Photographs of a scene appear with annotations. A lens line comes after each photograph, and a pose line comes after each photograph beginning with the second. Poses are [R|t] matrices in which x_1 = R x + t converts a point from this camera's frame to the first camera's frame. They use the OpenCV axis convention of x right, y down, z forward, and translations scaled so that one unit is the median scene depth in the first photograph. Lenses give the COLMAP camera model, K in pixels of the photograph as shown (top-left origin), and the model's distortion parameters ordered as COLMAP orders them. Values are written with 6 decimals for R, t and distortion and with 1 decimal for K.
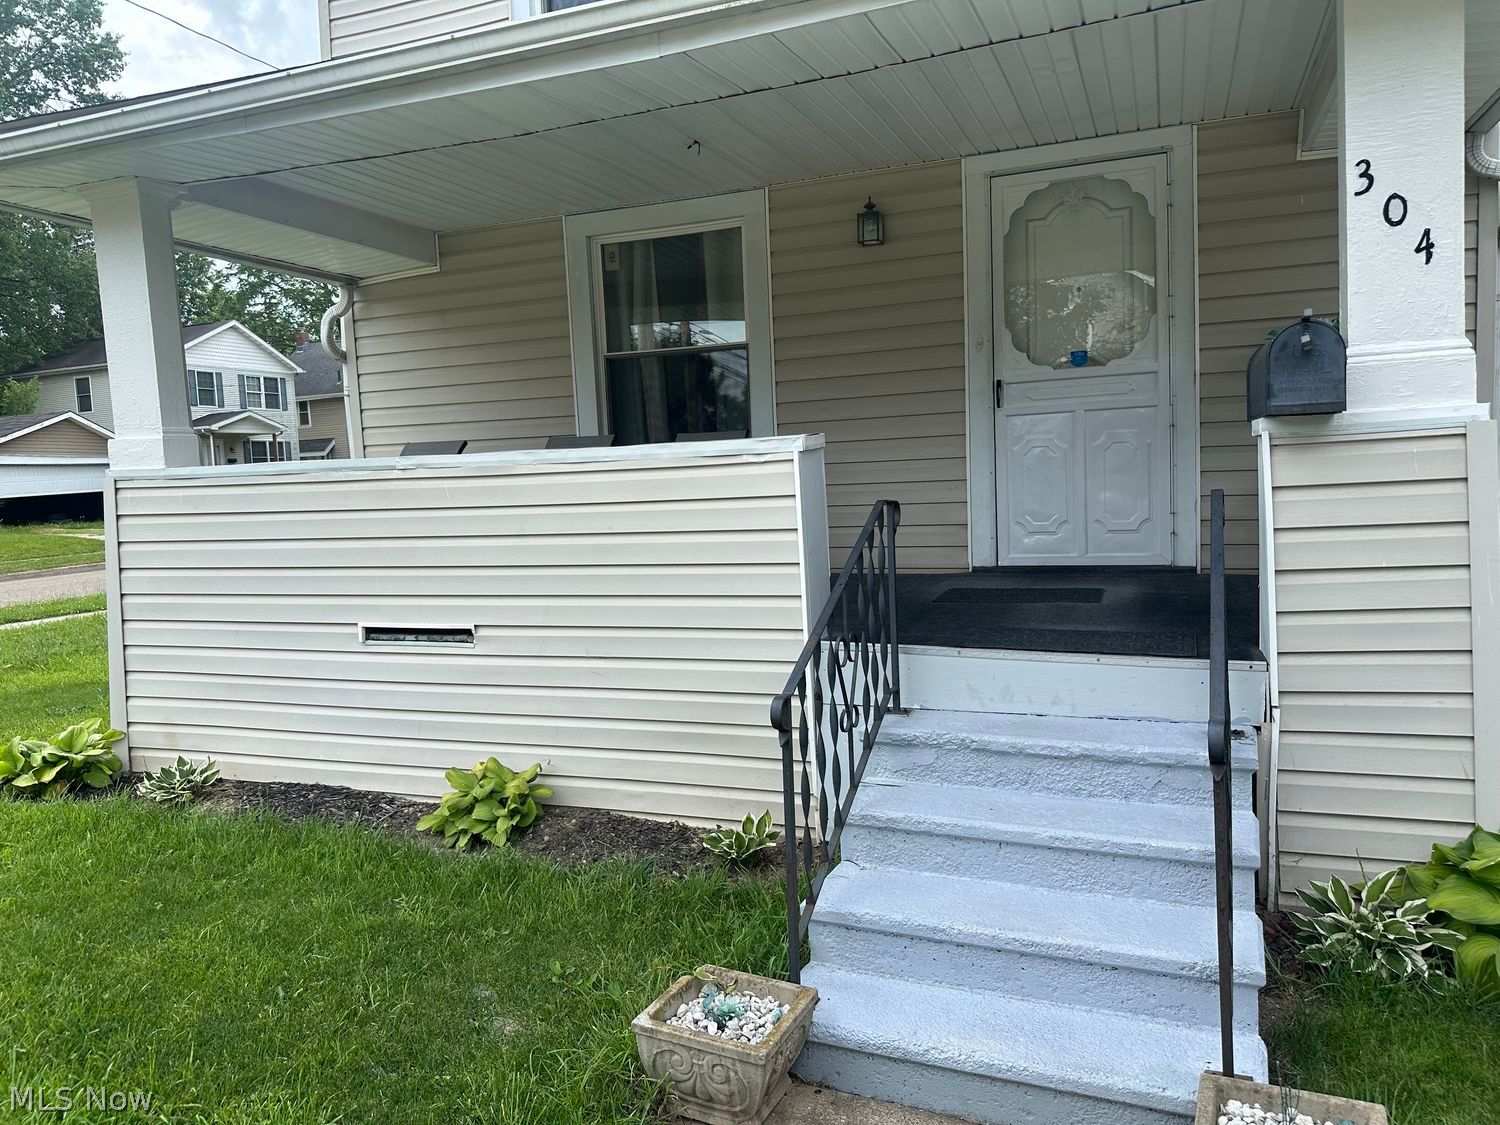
lens RADIAL K [[1045.2, 0, 750.0], [0, 1045.2, 562.5], [0, 0, 1]] dist [0.140221, -0.217311]
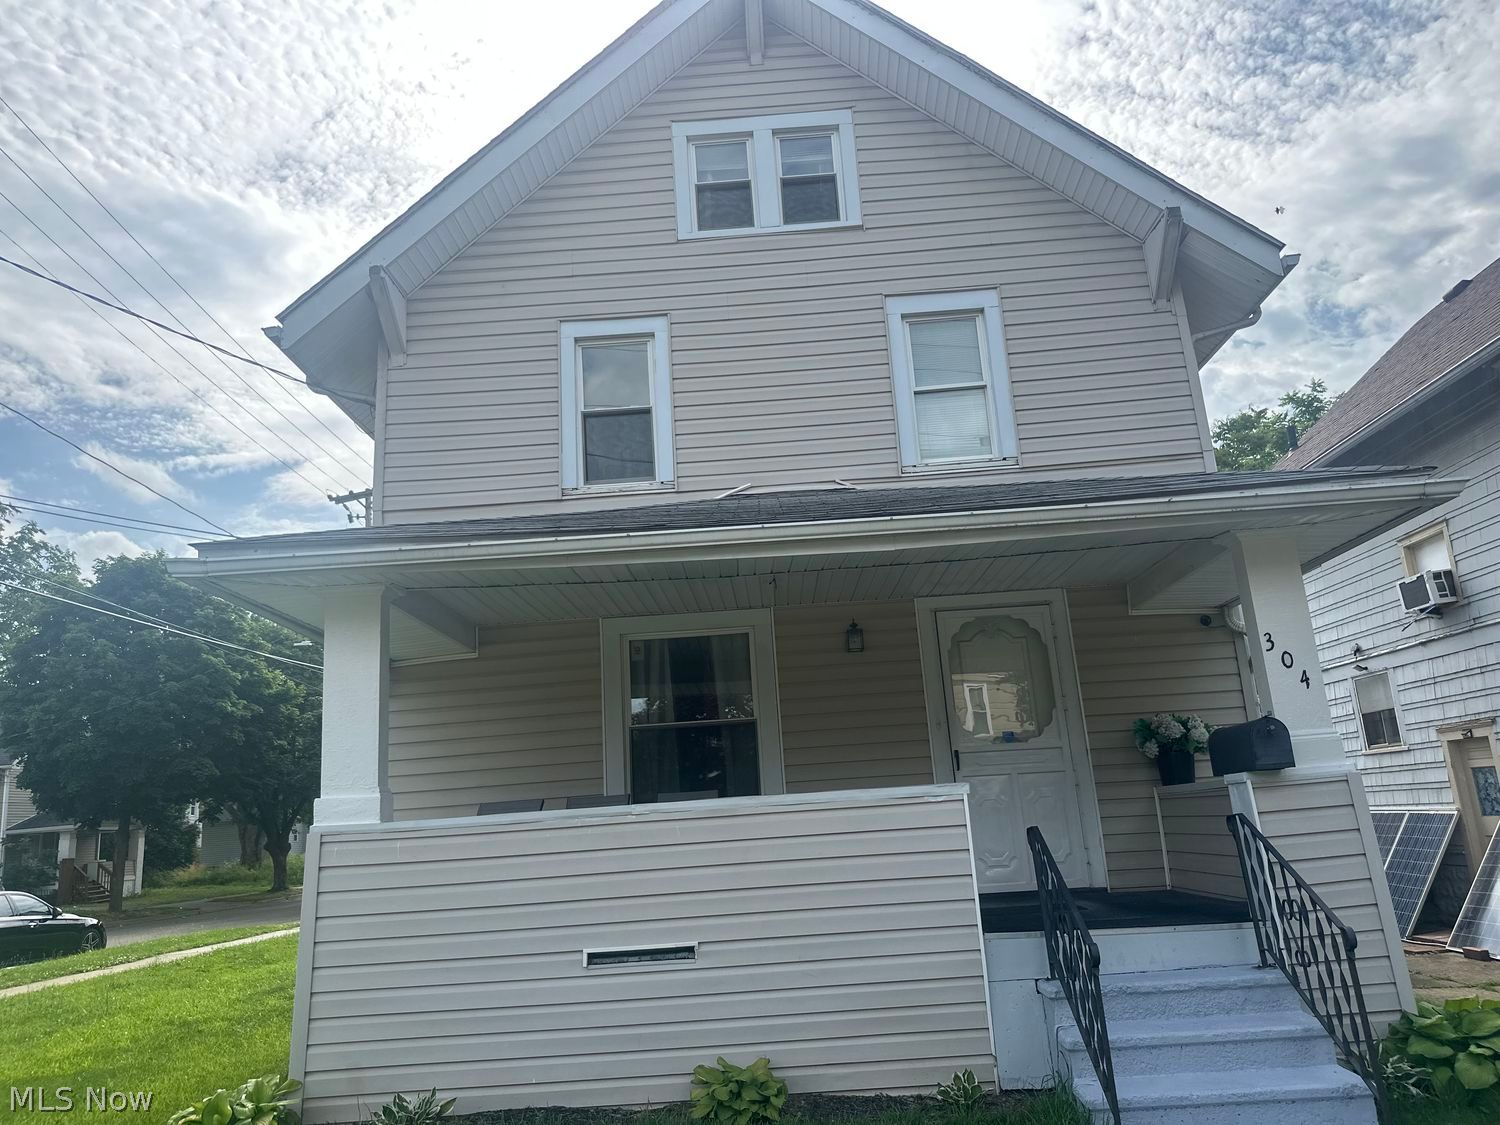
lens RADIAL K [[1012.0, 0, 813.9], [0, 1012.0, 587.8], [0, 0, 1]] dist [0.020901, -0.033441]
pose [[0.938581, 0.061494, 0.339536, -0.492408], [0.053531, 0.946130, -0.319330, 0.045780], [-0.340882, 0.317893, 0.884728, -0.207798]]
